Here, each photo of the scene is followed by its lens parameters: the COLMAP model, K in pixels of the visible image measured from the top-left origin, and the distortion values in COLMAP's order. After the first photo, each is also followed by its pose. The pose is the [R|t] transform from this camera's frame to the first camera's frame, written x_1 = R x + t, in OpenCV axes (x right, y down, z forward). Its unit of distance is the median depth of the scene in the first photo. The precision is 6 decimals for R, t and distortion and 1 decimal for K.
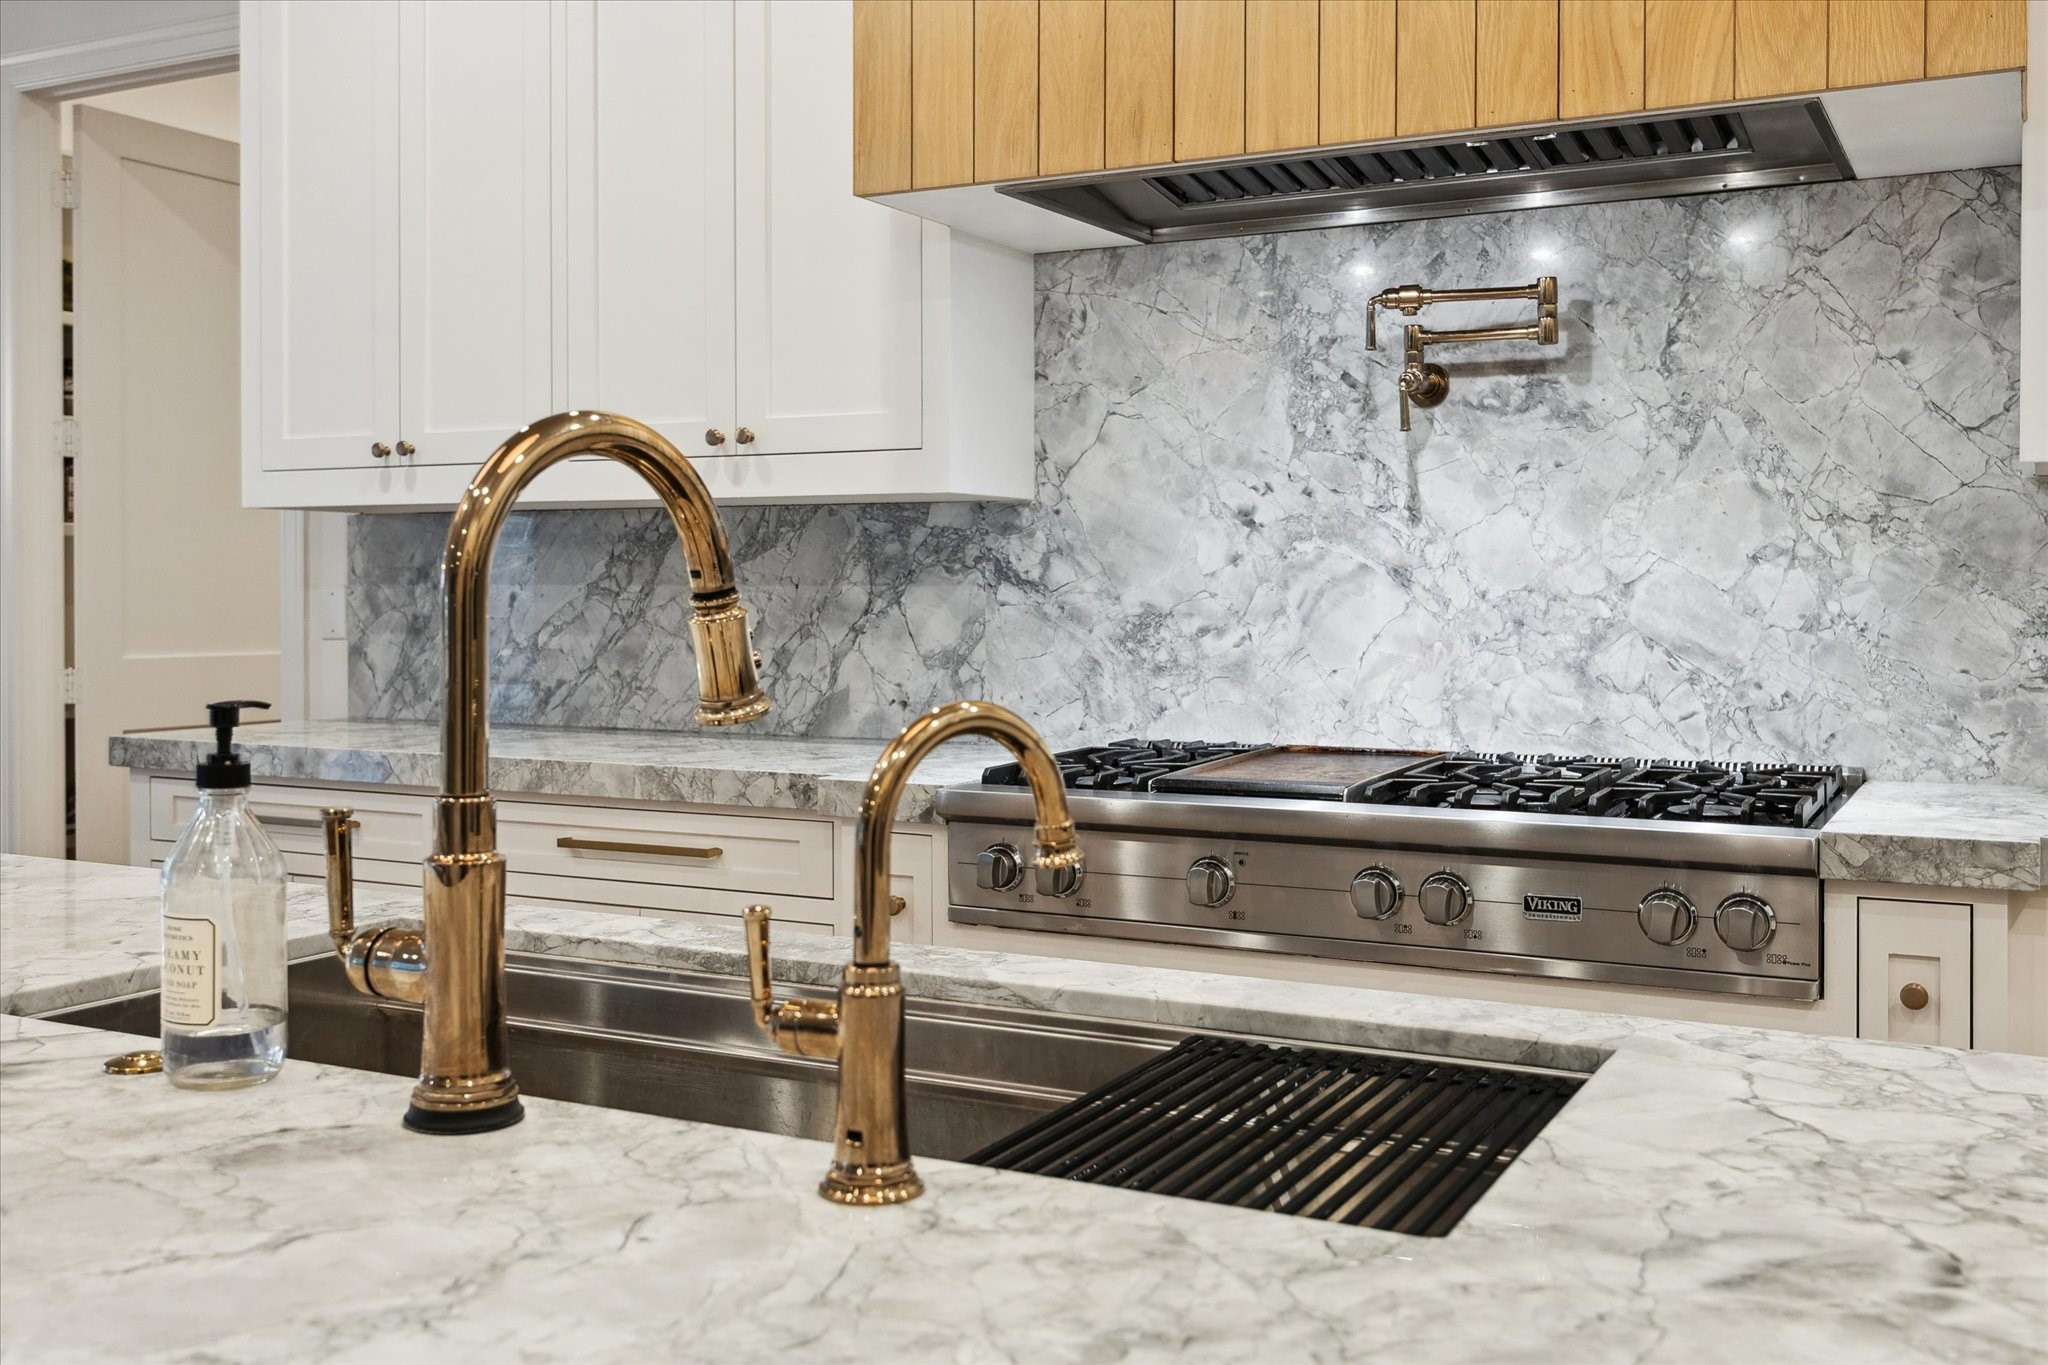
lens RADIAL K [[1995.3, 0, 1031.4], [0, 1995.3, 669.7], [0, 0, 1]] dist [0.010716, 0.000000]
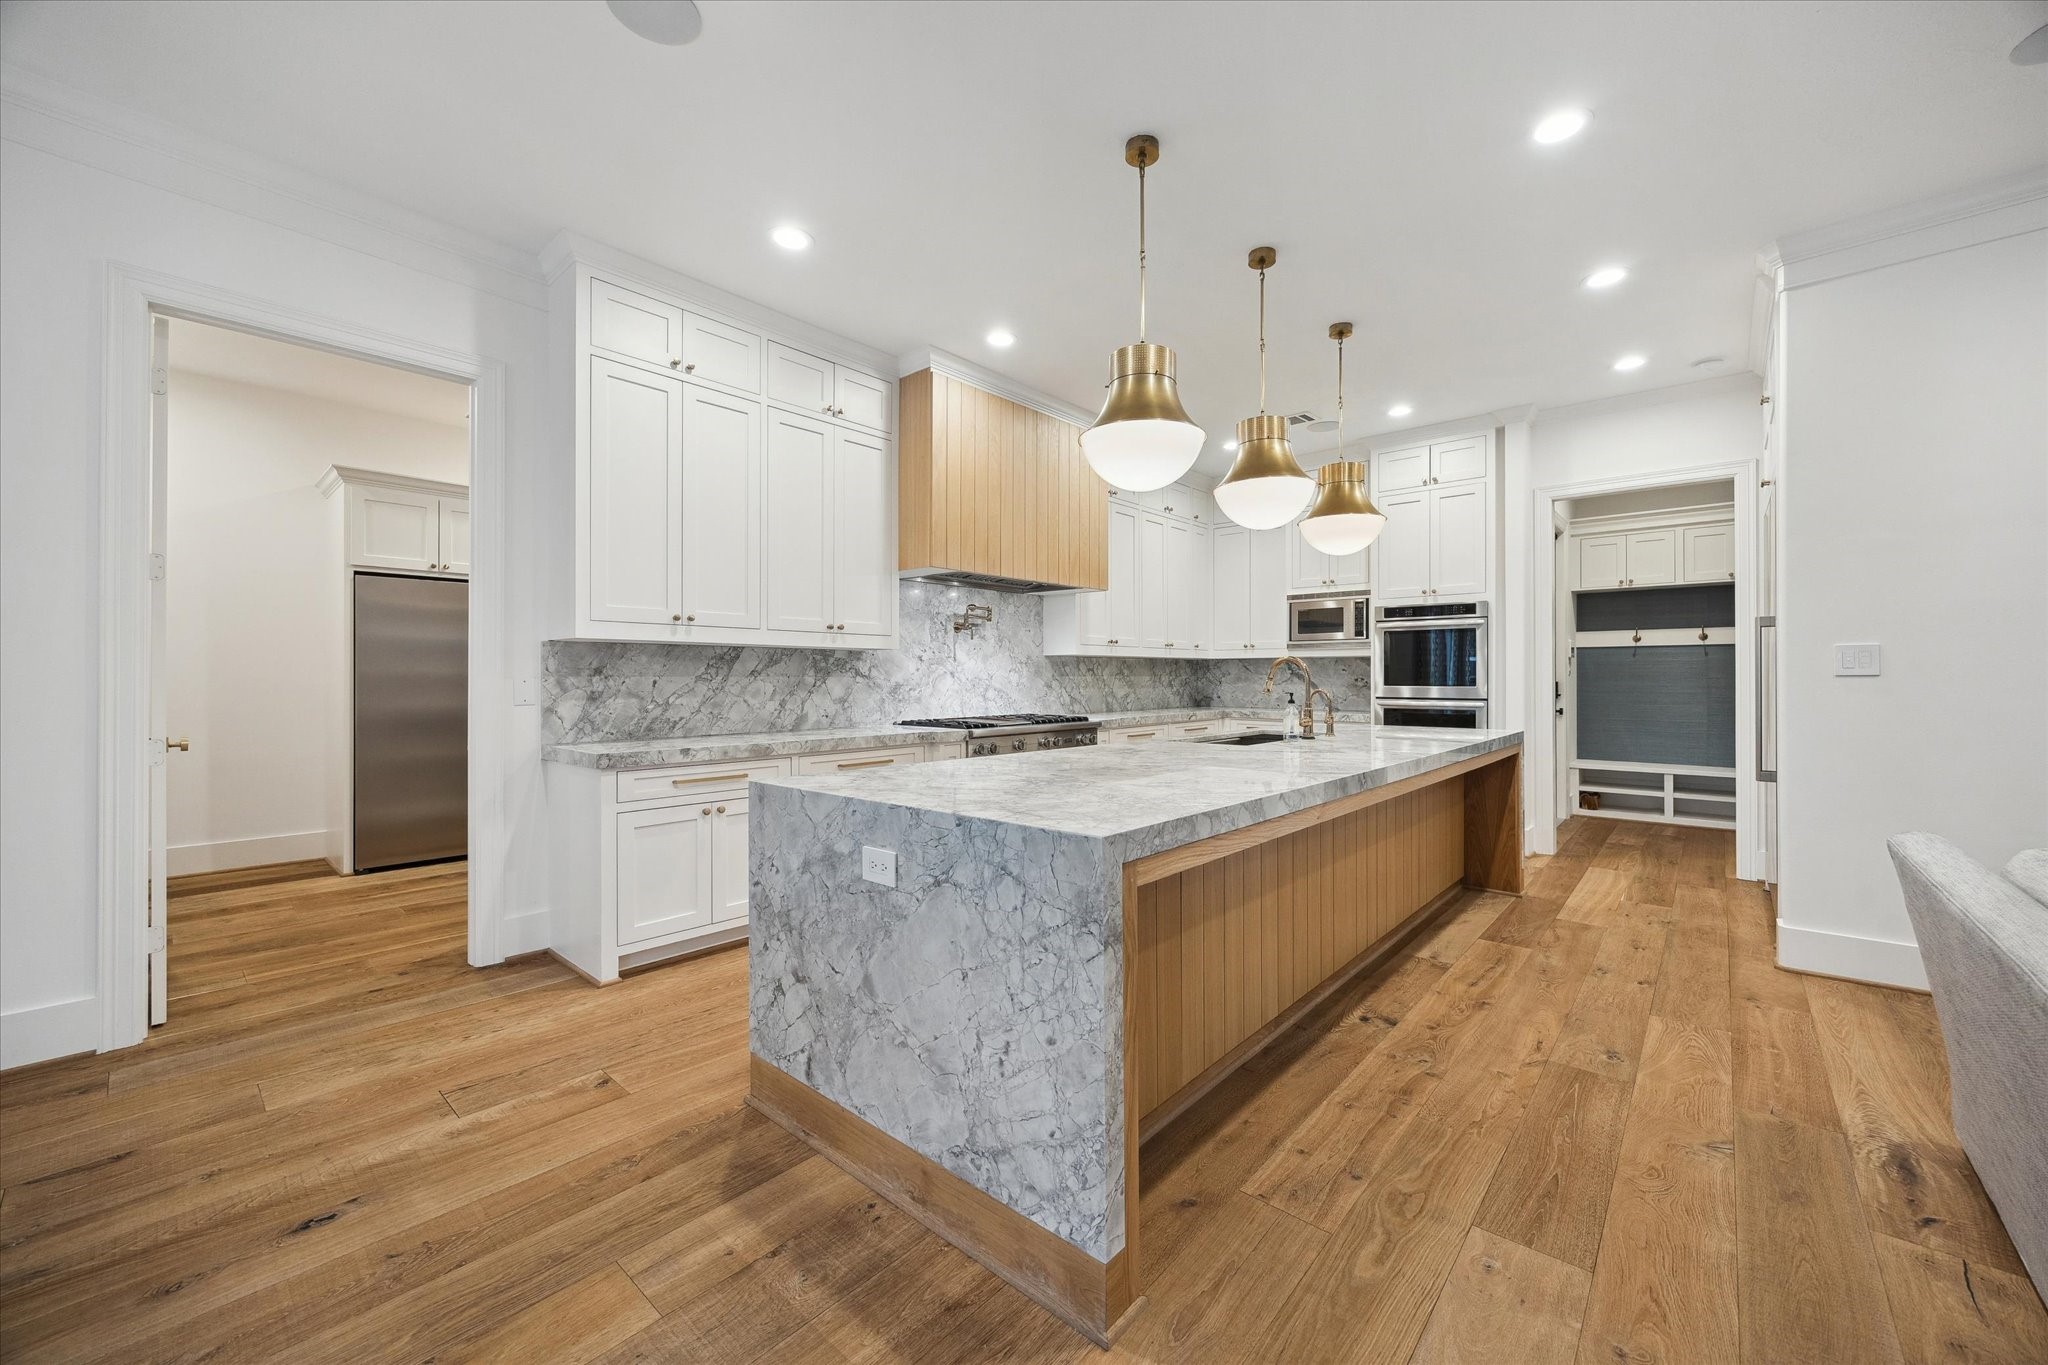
lens RADIAL K [[780.8, 0, 1039.7], [0, 780.8, 677.0], [0, 0, 1]] dist [-0.001118, -0.000862]
pose [[0.237031, -0.000342, 0.971502, -1.168616], [0.042293, 0.999056, -0.009967, -0.017218], [-0.970581, 0.043451, 0.236821, 0.421474]]
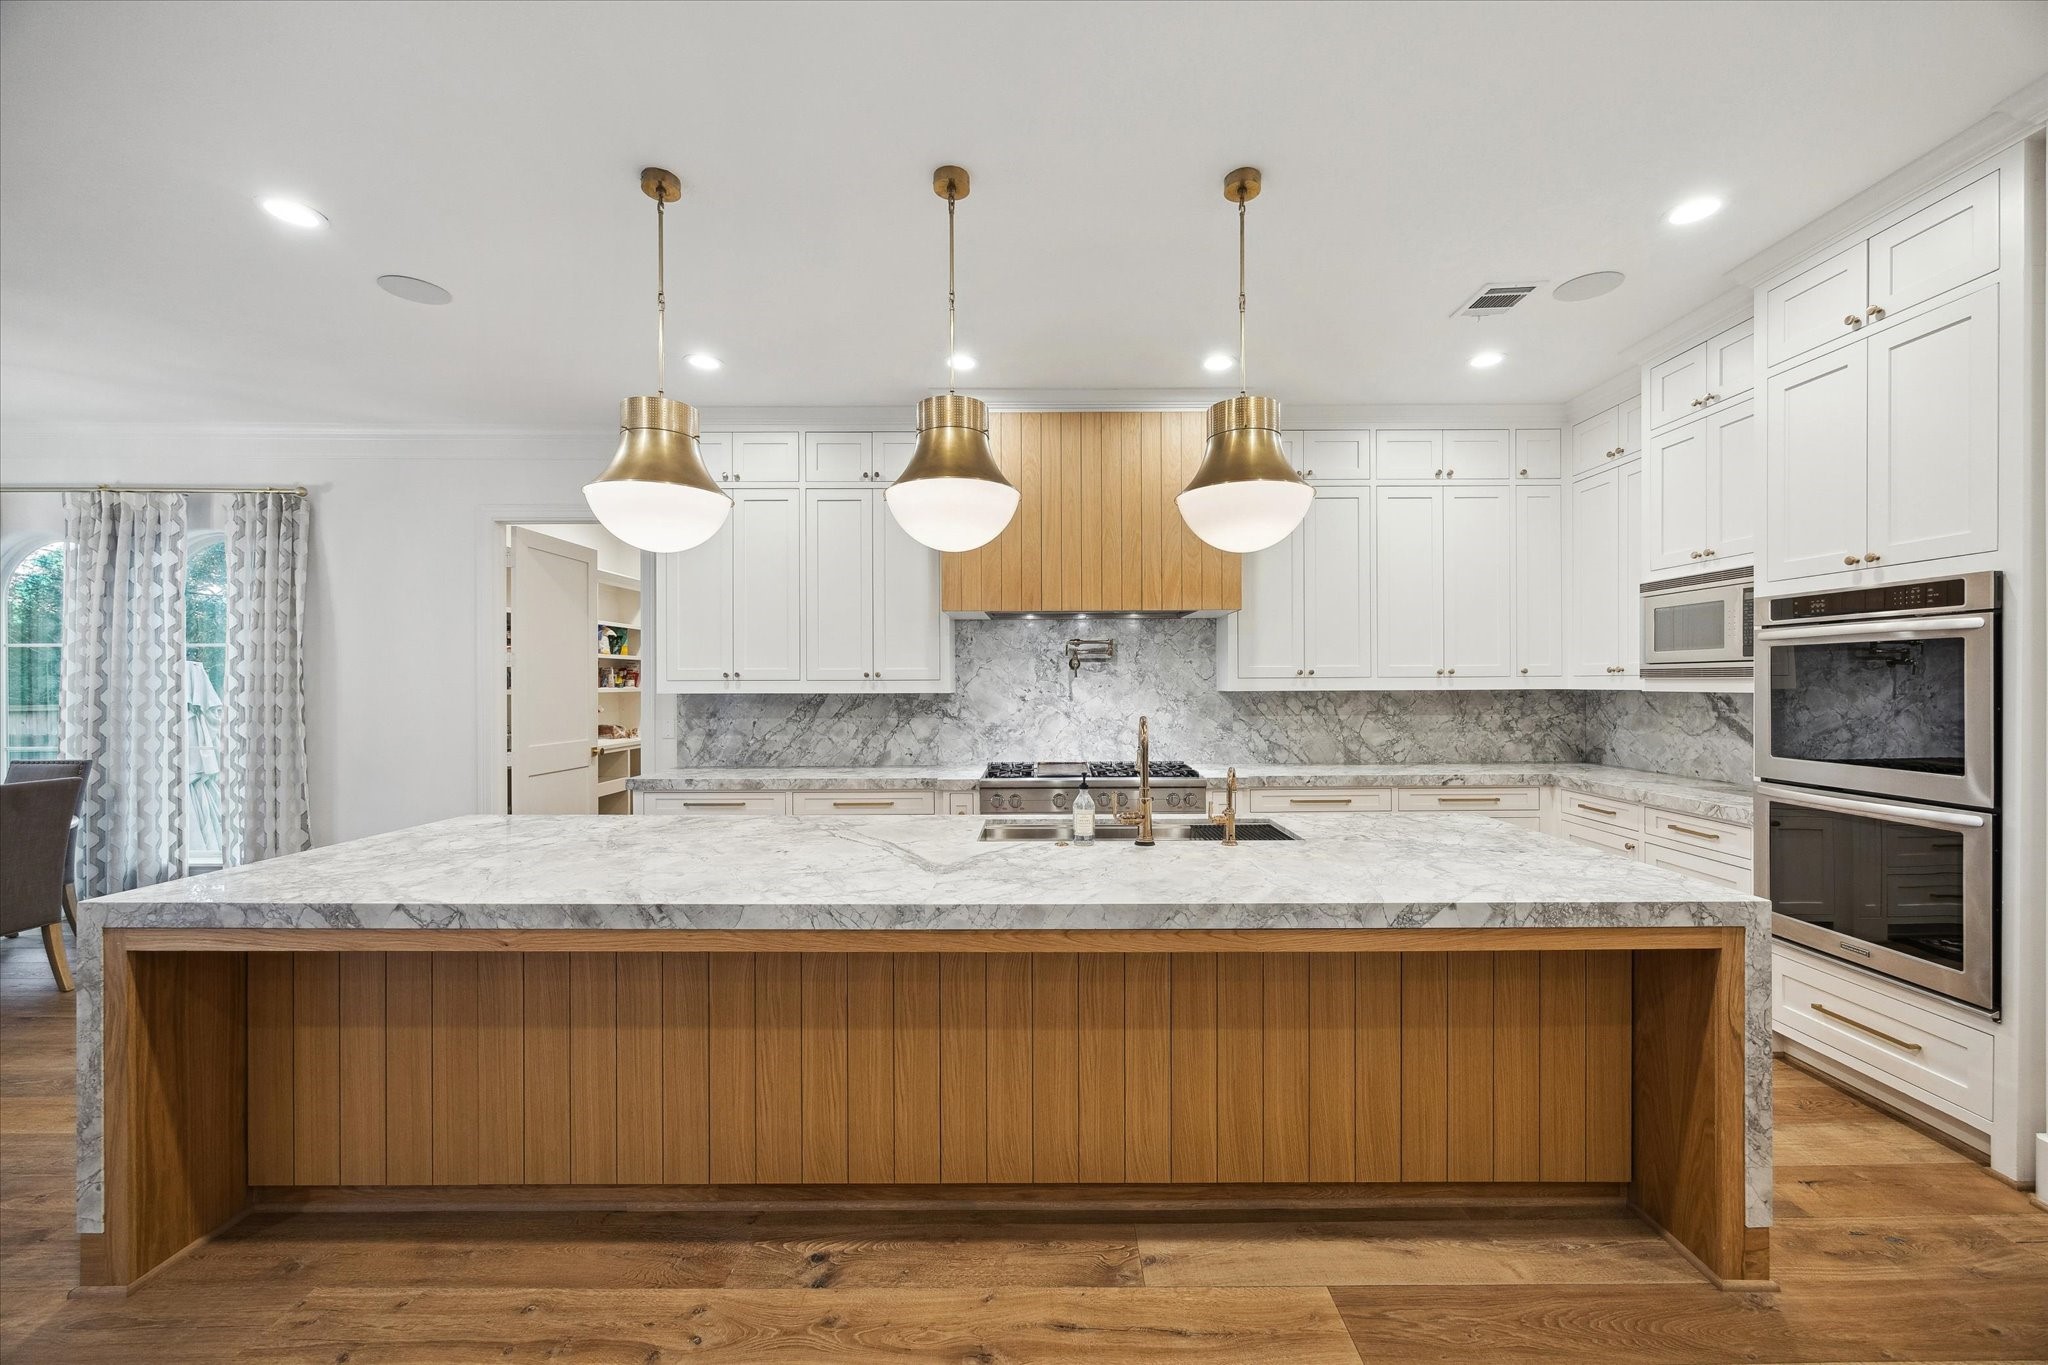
lens RADIAL K [[780.8, 0, 1042.3], [0, 780.8, 687.2], [0, 0, 1]] dist [-0.001118, -0.000862]
pose [[0.884428, -0.005151, 0.466649, -0.482579], [0.023598, 0.999154, -0.033695, -0.046016], [-0.466080, 0.040813, 0.883801, -0.234616]]
